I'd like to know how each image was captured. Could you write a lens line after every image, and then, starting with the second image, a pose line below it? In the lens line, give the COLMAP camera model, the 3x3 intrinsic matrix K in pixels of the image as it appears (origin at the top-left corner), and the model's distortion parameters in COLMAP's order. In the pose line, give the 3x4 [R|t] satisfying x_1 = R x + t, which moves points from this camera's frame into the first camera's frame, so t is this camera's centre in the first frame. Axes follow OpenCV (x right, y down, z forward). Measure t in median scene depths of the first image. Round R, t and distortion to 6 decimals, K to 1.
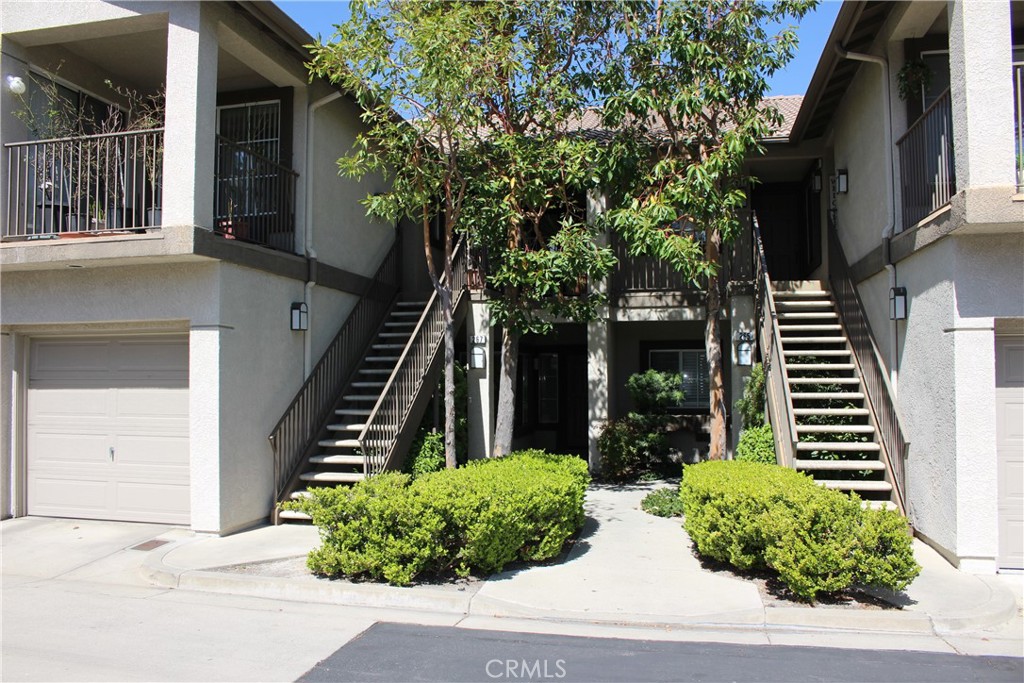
lens RADIAL K [[835.8, 0, 511.1], [0, 835.8, 356.2], [0, 0, 1]] dist [-0.151824, 0.102933]
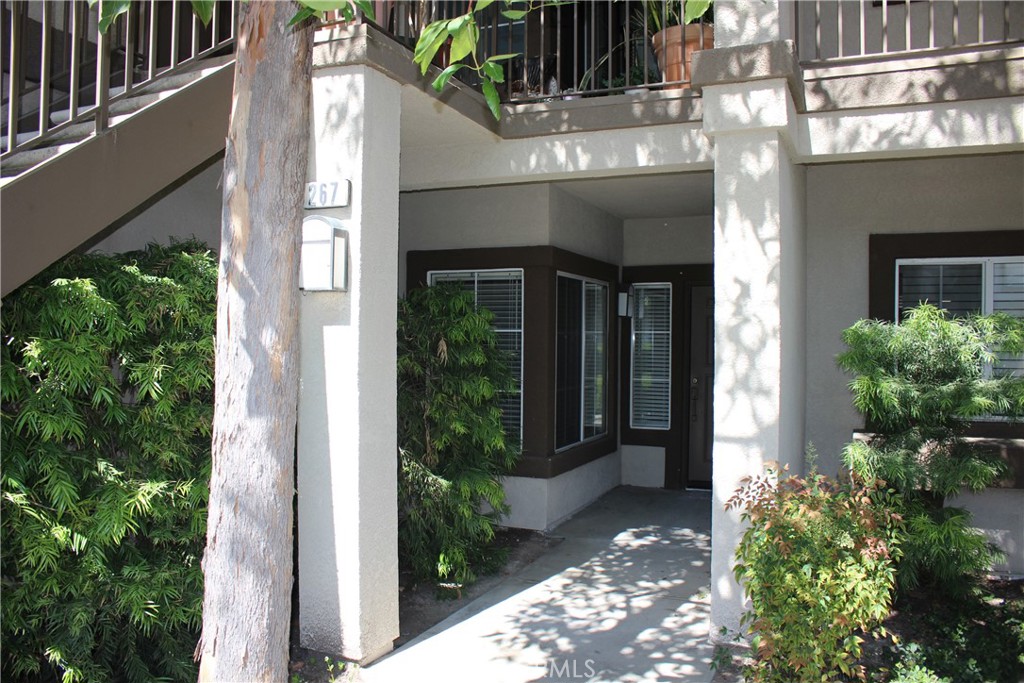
lens RADIAL K [[835.8, 0, 511.1], [0, 835.8, 356.2], [0, 0, 1]] dist [-0.151824, 0.102933]
pose [[0.980492, 0.014121, -0.196051, 0.083719], [-0.005494, 0.998995, 0.044481, 0.024713], [0.196482, -0.042536, 0.979584, 0.722179]]
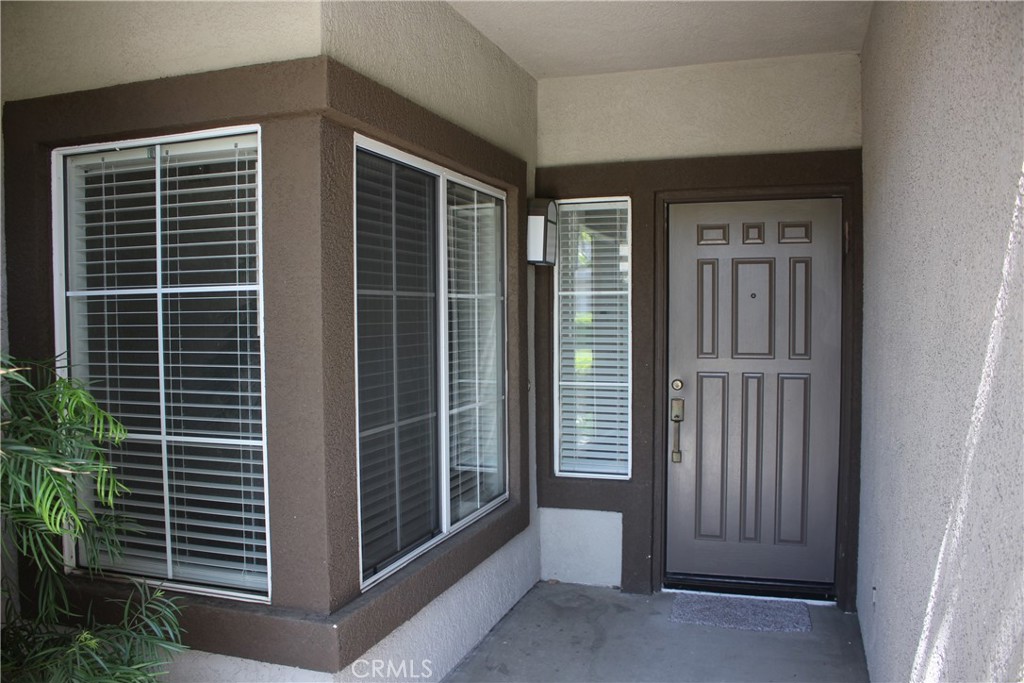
lens RADIAL K [[835.8, 0, 511.1], [0, 835.8, 356.2], [0, 0, 1]] dist [-0.151824, 0.102933]
pose [[0.992353, 0.001707, -0.123419, 0.071984], [0.007817, 0.997028, 0.076646, 0.033821], [0.123183, -0.077025, 0.989390, 1.048164]]
